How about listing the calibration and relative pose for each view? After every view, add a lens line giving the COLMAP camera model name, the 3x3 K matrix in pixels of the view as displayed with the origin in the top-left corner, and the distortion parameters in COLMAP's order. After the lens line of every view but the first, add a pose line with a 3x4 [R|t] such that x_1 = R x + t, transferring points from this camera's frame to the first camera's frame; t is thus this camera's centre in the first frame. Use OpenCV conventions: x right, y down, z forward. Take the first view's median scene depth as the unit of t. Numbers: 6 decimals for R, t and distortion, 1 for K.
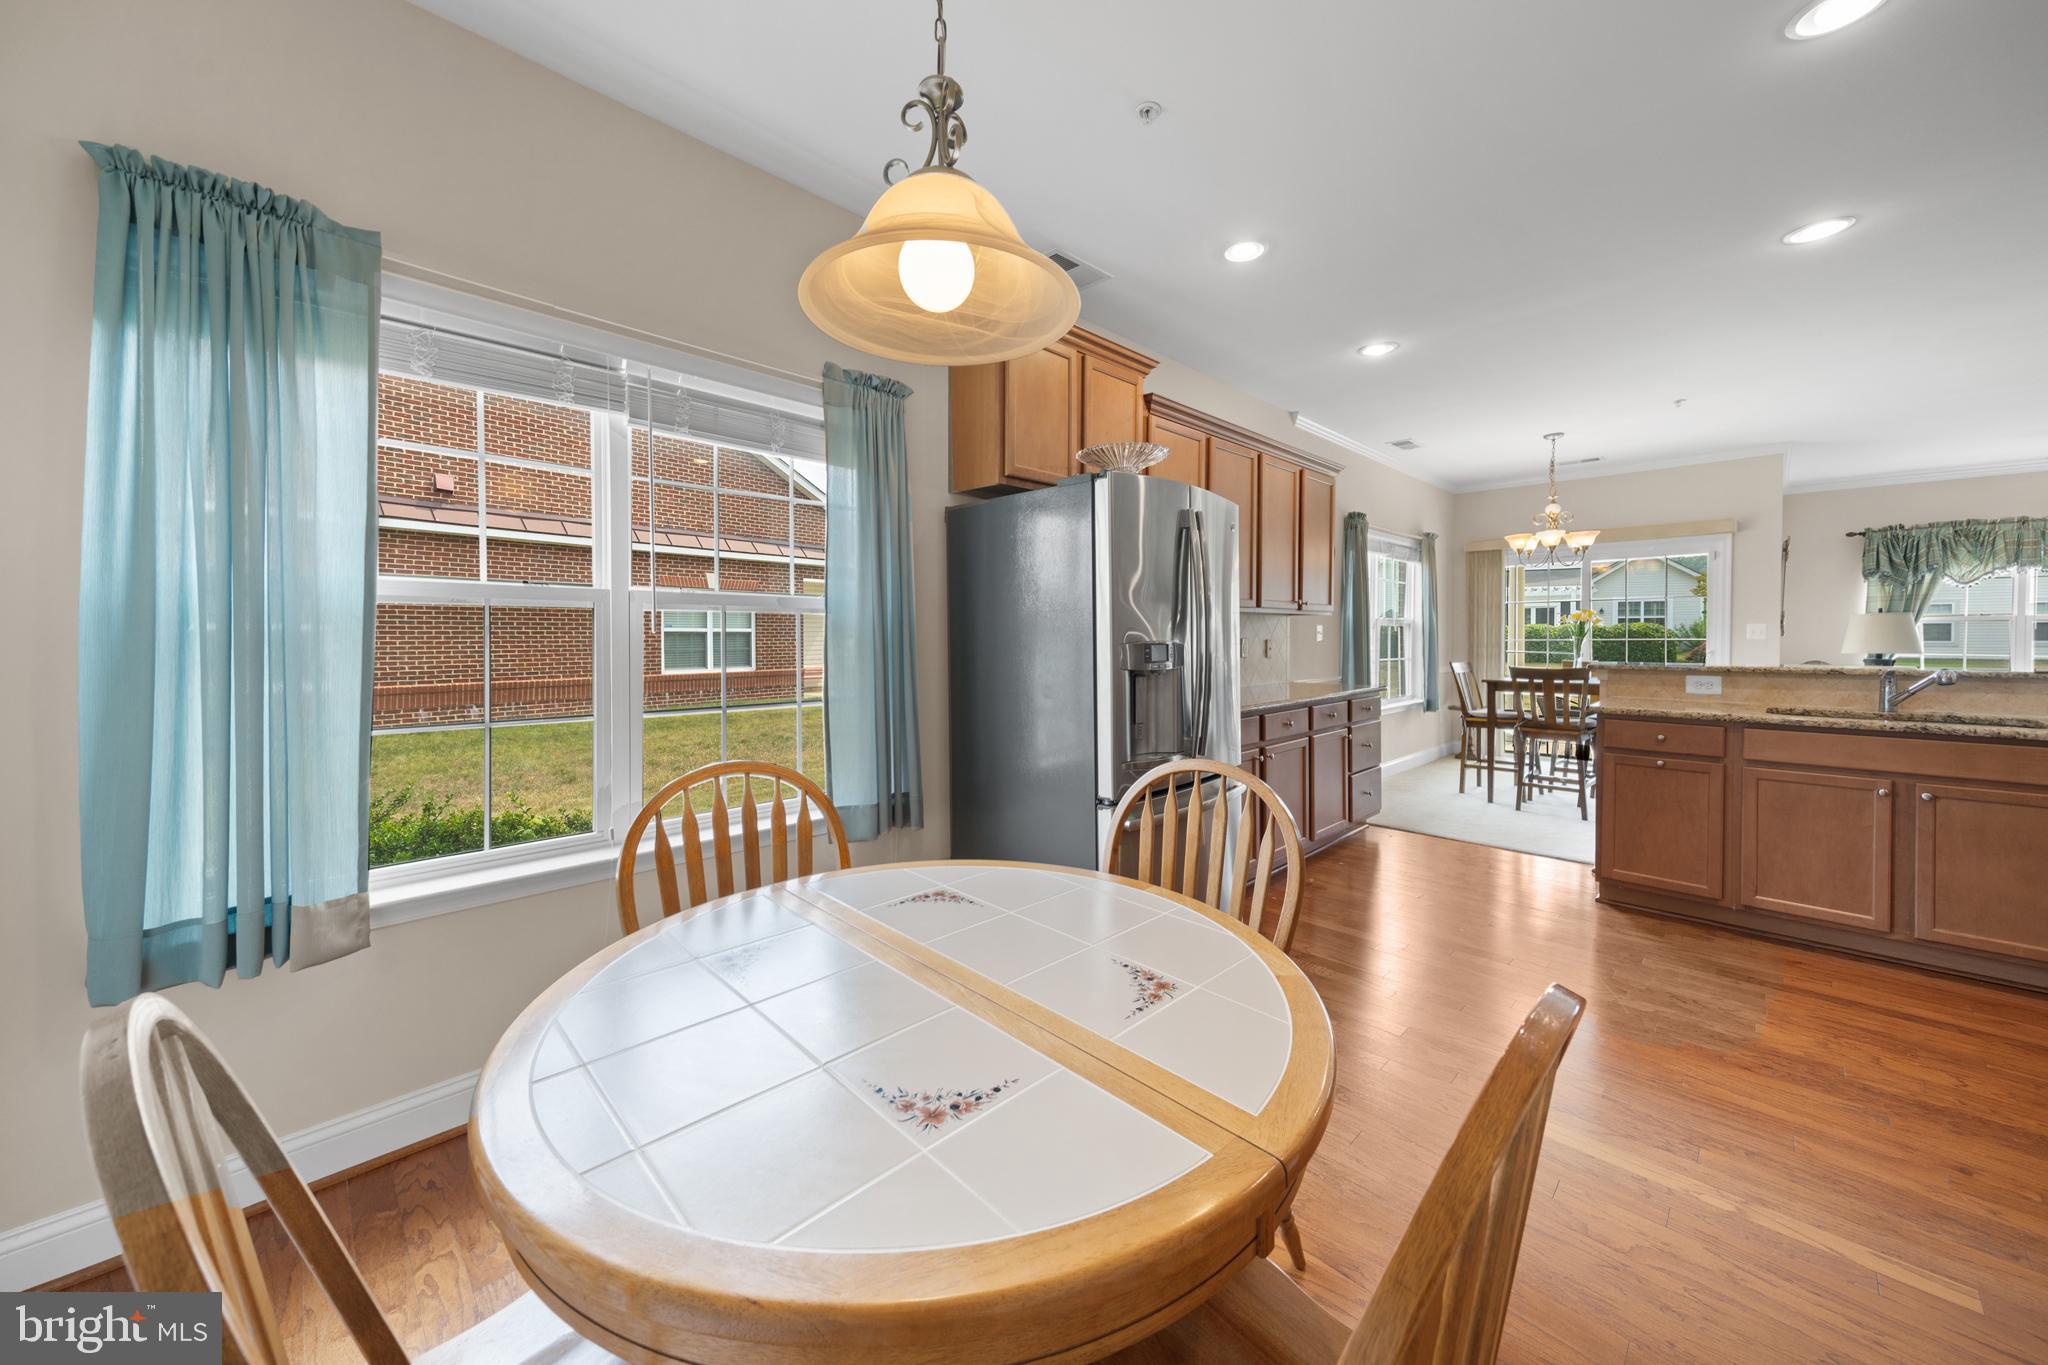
lens RADIAL K [[754.2, 0, 1045.3], [0, 754.2, 650.8], [0, 0, 1]] dist [0.014456, -0.000688]
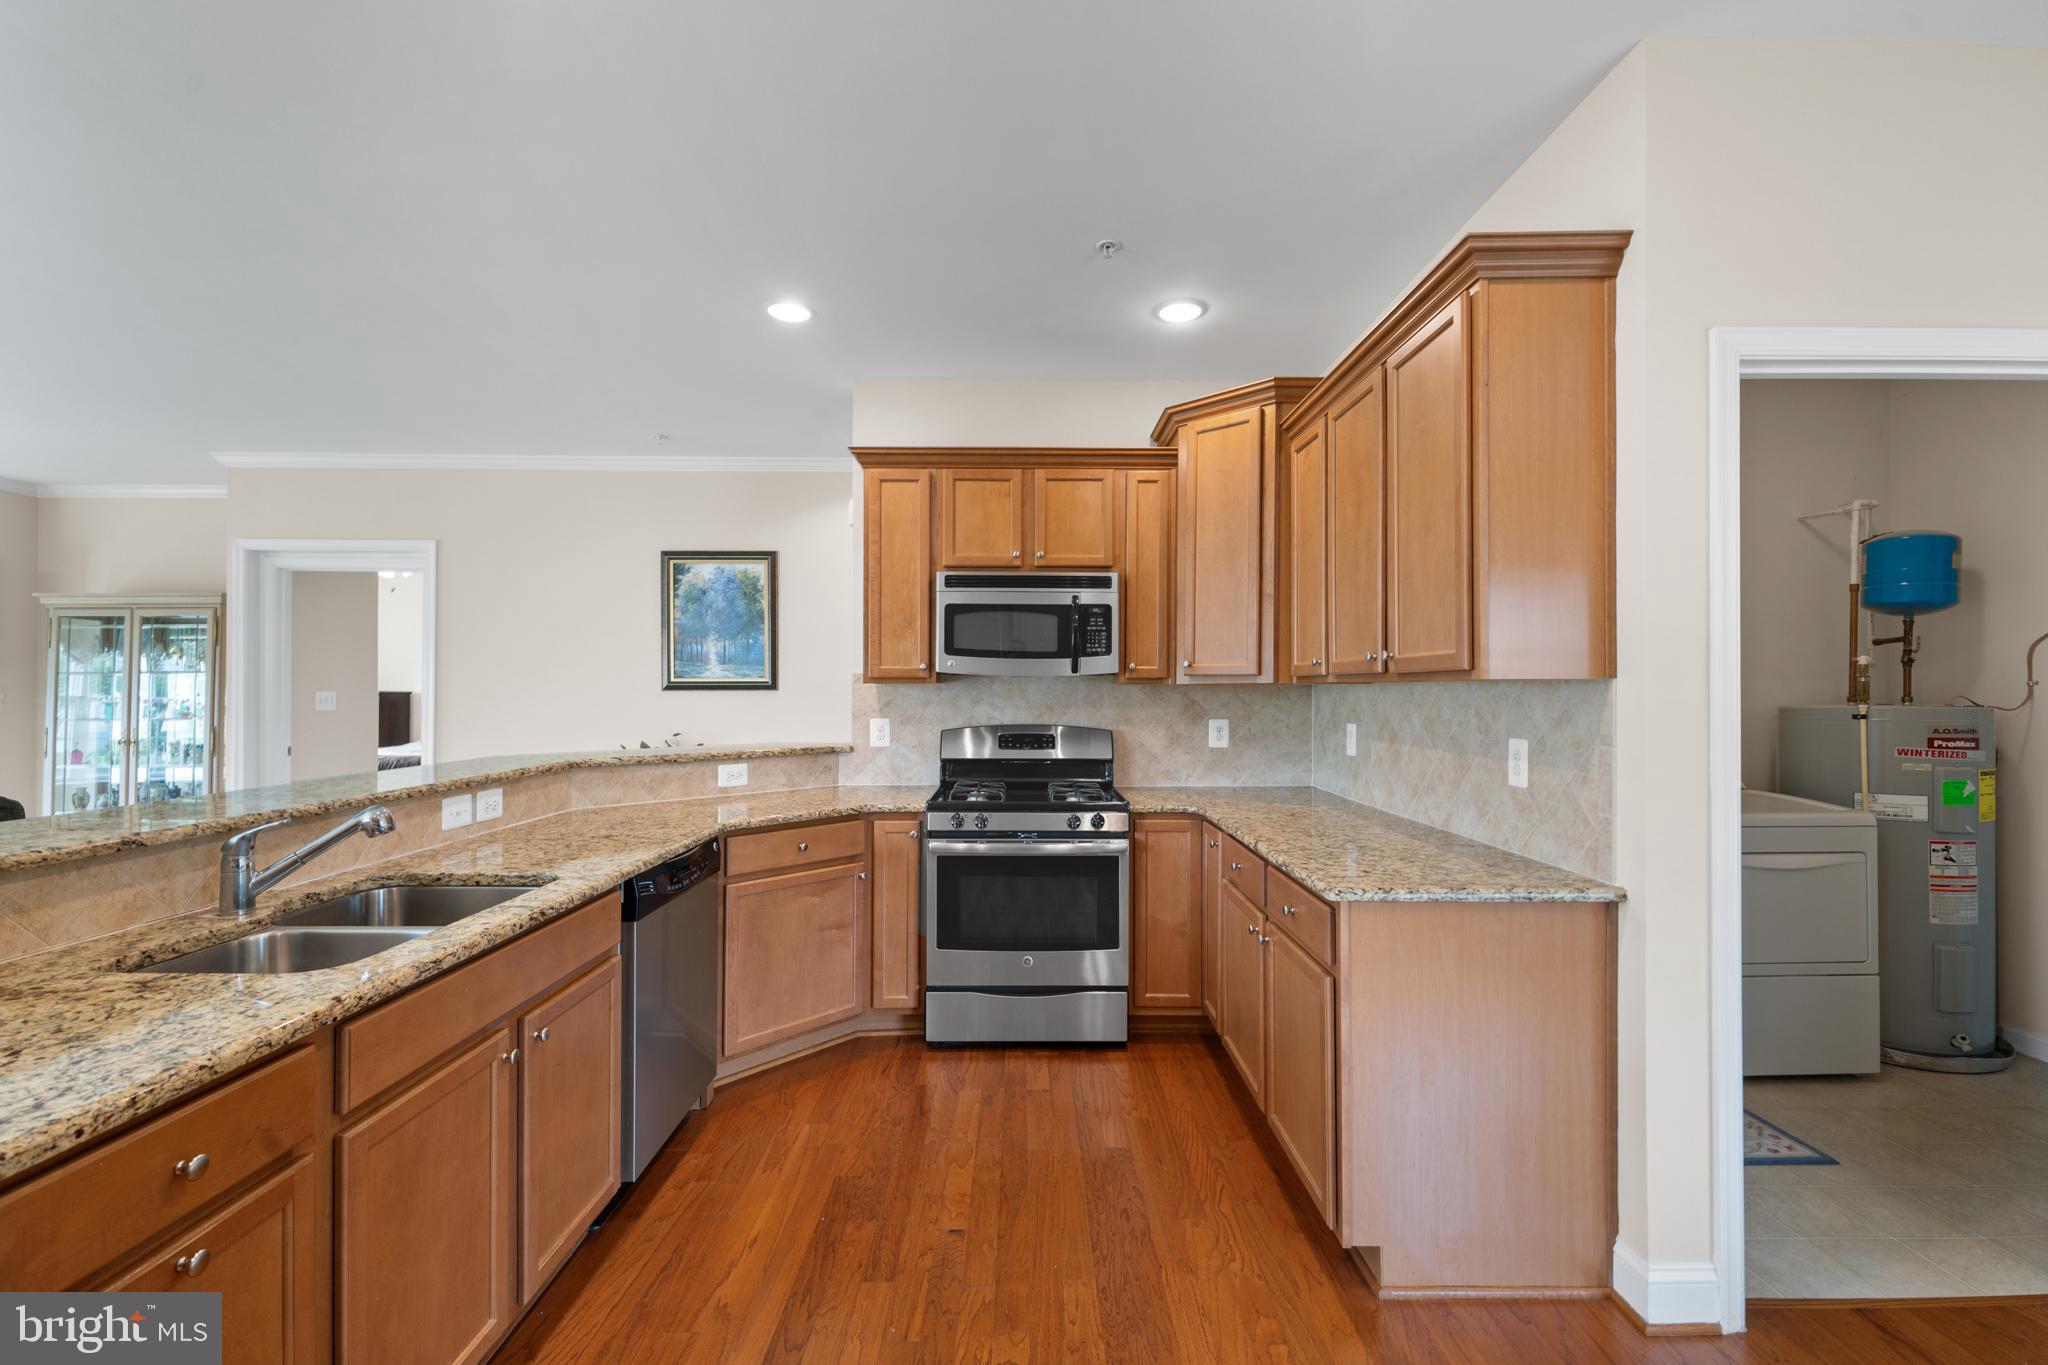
lens RADIAL K [[873.1, 0, 1019.8], [0, 873.1, 686.9], [0, 0, 1]] dist [0.009261, -0.002368]
pose [[-0.693468, 0.004234, 0.720475, 0.219027], [0.016928, 0.999802, 0.010418, -0.031107], [-0.720288, 0.019421, -0.693403, 0.580657]]
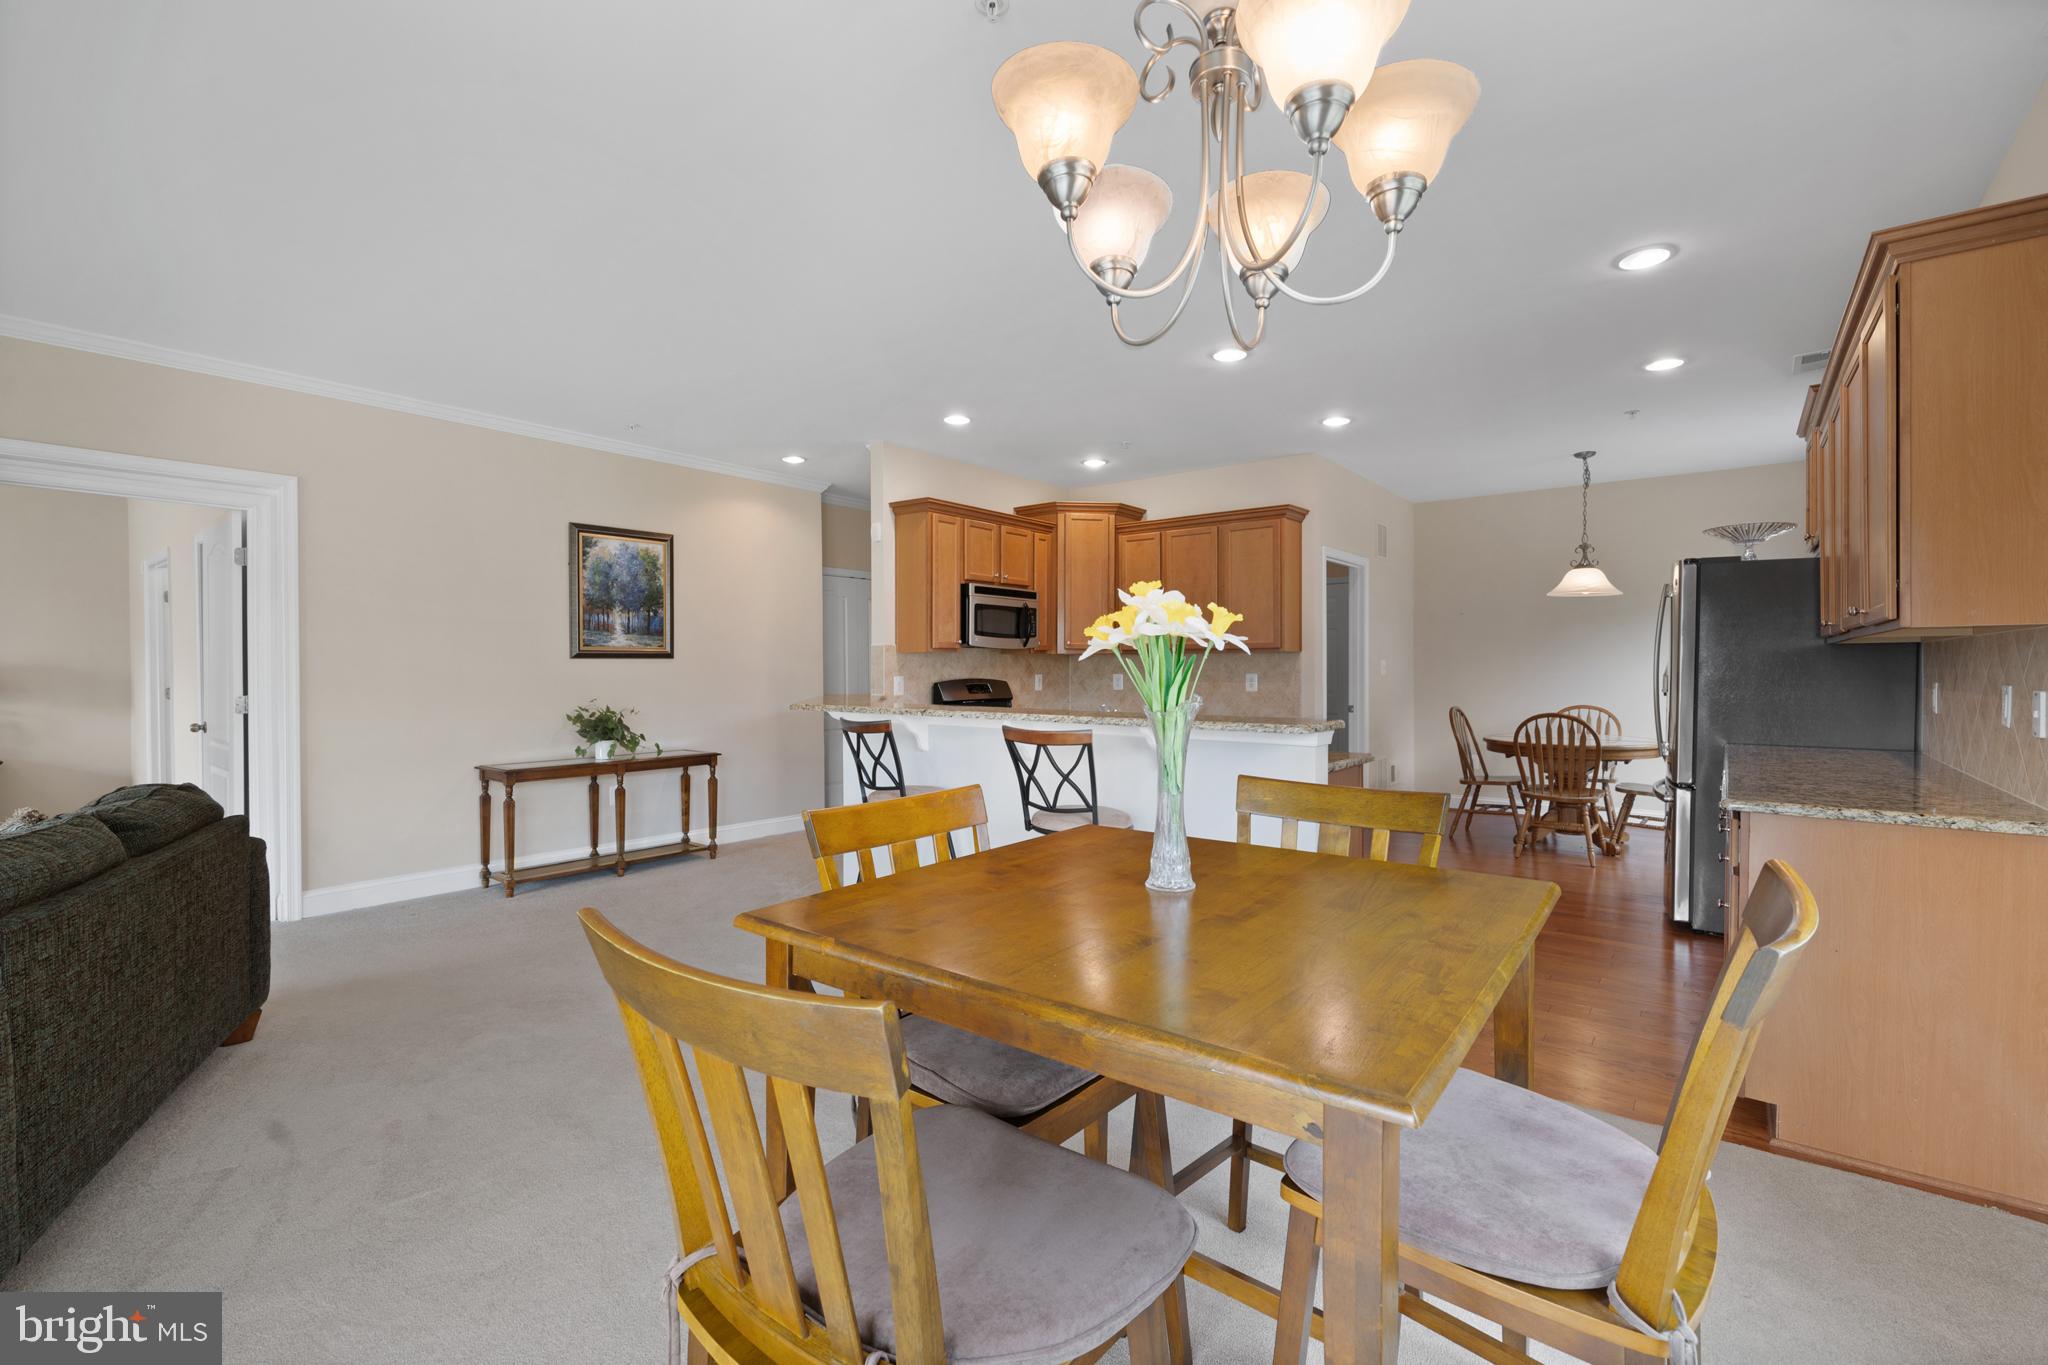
lens RADIAL K [[907.1, 0, 1027.6], [0, 907.1, 677.4], [0, 0, 1]] dist [-0.001125, -0.000605]
pose [[-0.994506, 0.007952, -0.104374, 0.754719], [0.004118, 0.999311, 0.036896, -0.037829], [0.104596, 0.036263, -0.993853, 1.241077]]
